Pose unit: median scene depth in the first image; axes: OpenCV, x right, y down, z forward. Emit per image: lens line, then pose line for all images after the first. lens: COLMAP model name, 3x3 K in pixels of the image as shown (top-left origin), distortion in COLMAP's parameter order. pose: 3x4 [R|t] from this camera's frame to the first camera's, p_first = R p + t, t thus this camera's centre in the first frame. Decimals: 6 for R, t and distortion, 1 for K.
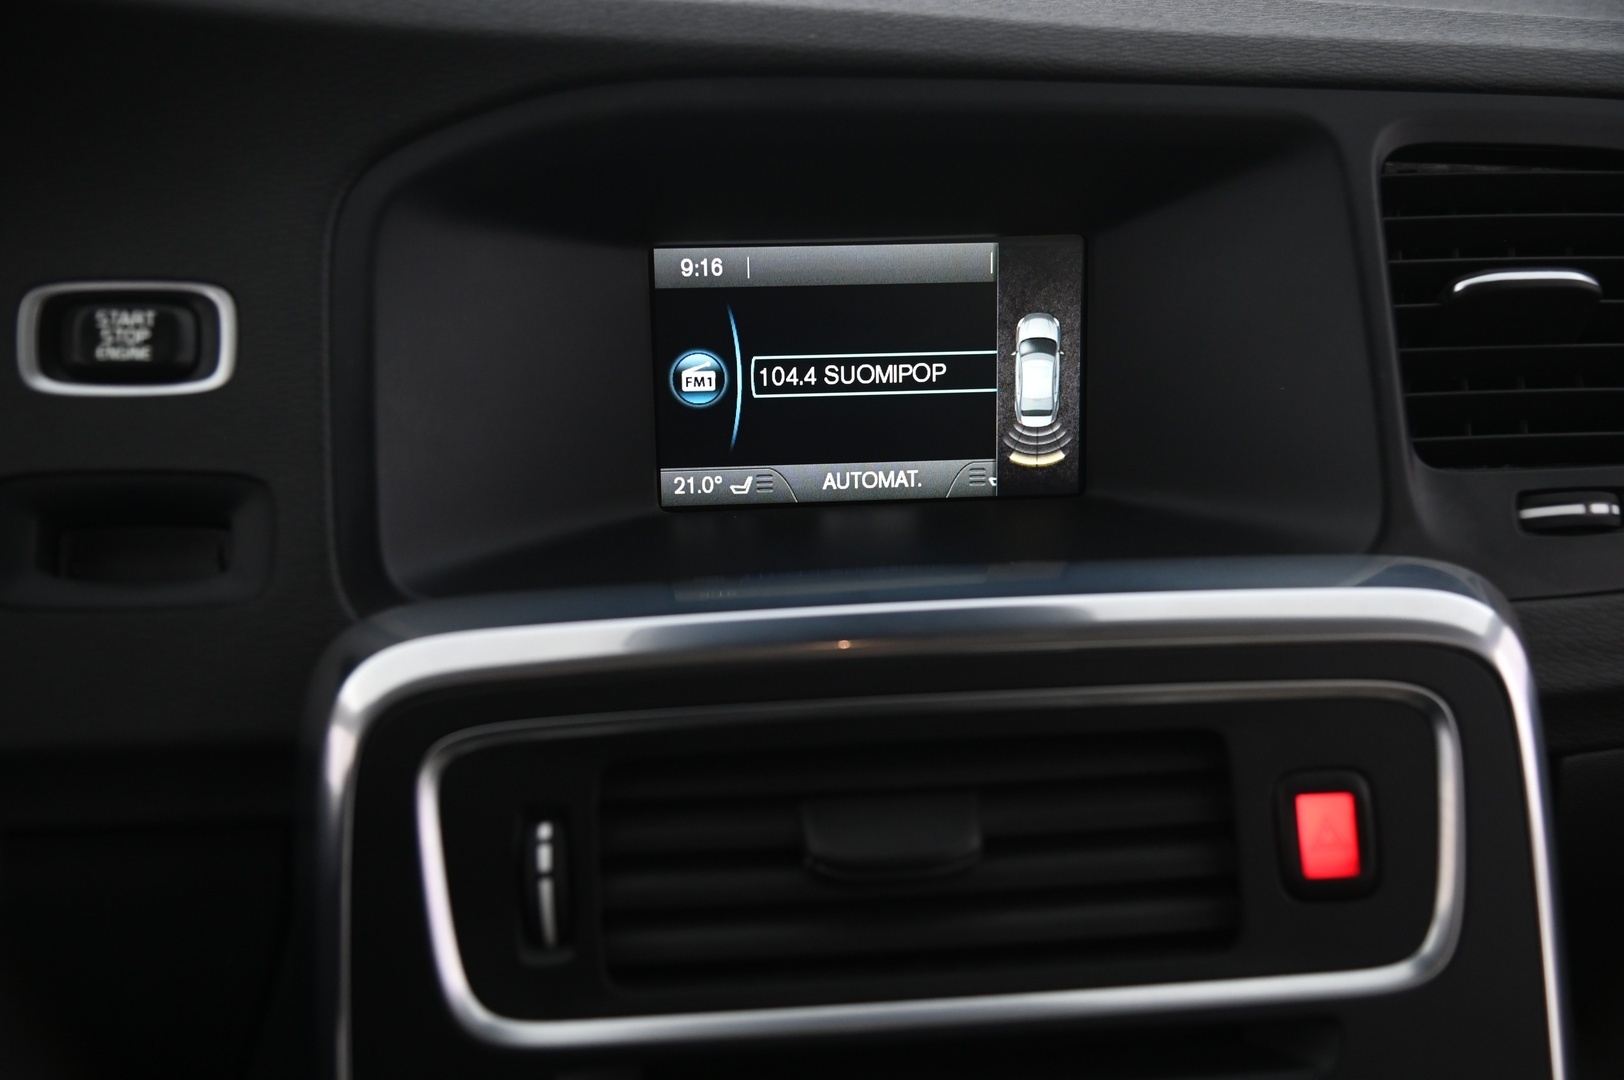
lens RADIAL K [[1906.0, 0, 812.0], [0, 1906.0, 540.0], [0, 0, 1]] dist [0.067509, -0.015644]
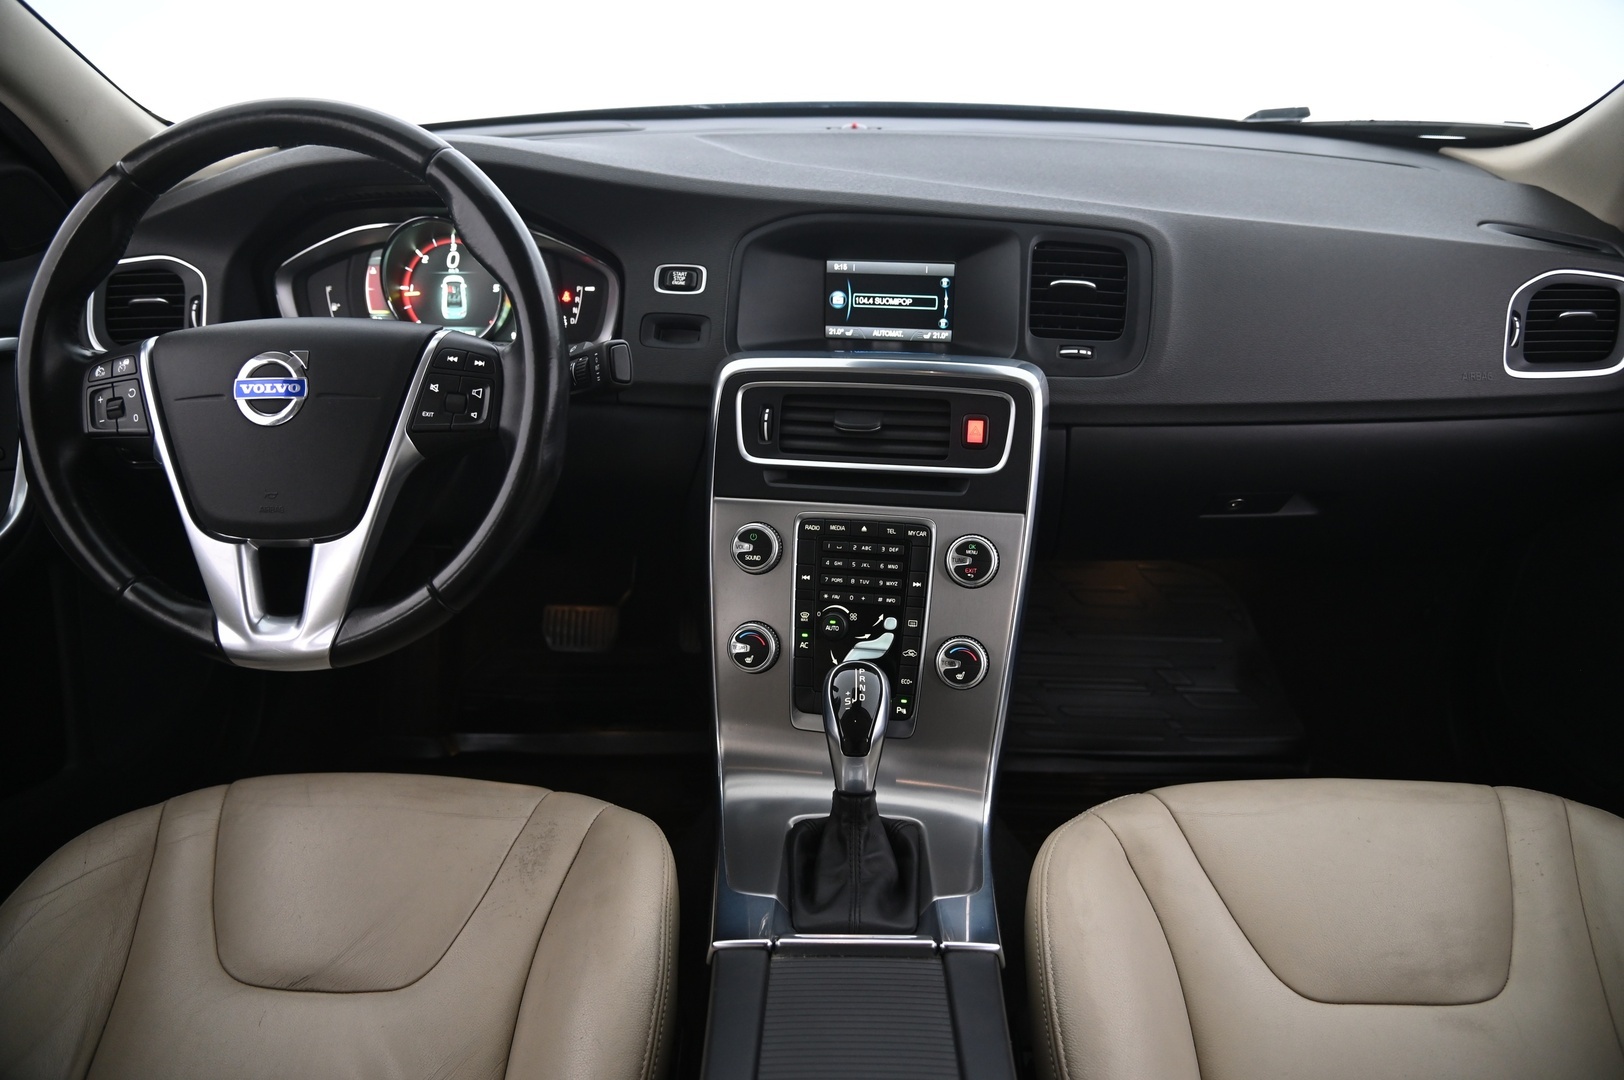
lens RADIAL K [[1101.9, 0, 812.0], [0, 1101.9, 540.0], [0, 0, 1]] dist [-0.131066, 0.078649]
pose [[0.959216, 0.107999, -0.261230, 0.510331], [-0.083161, 0.991056, 0.104368, 0.157923], [0.270166, -0.078388, 0.959618, -1.036016]]
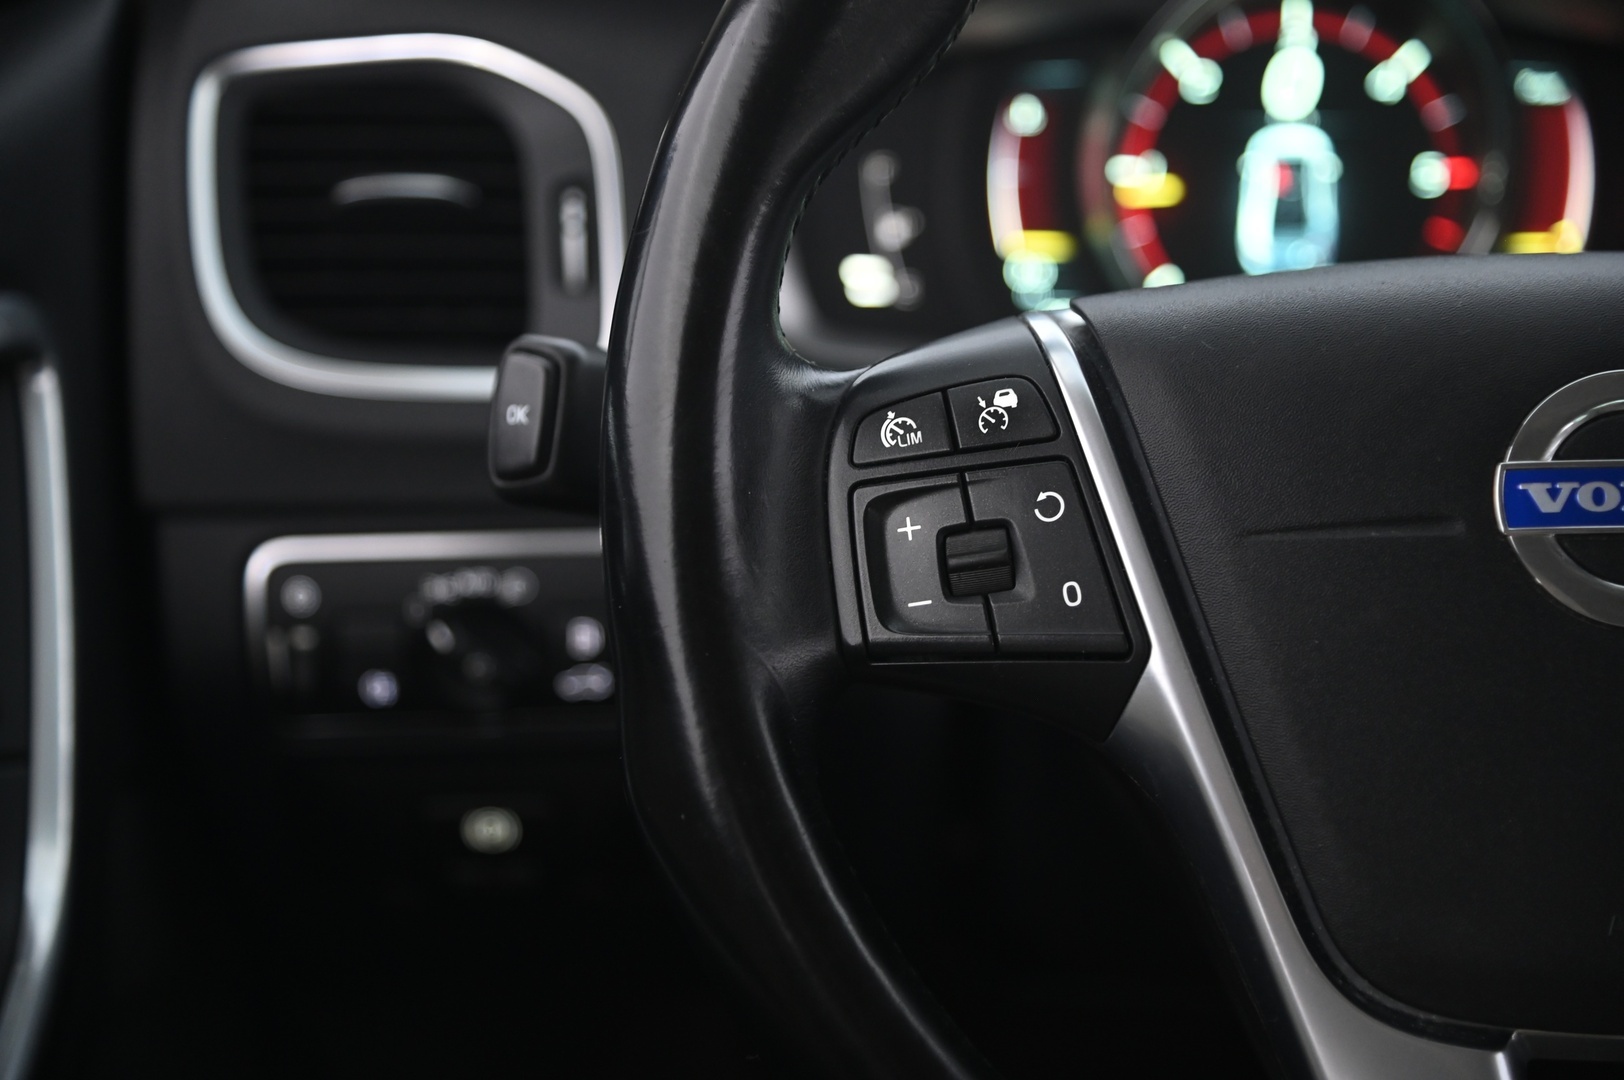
lens RADIAL K [[3014.1, 0, 812.0], [0, 3014.1, 540.0], [0, 0, 1]] dist [0.278842, 0.031698]
pose [[0.970343, 0.075950, -0.229492, -0.744584], [-0.081178, 0.996609, -0.013413, 0.231356], [0.227695, 0.031645, 0.973218, -1.054731]]
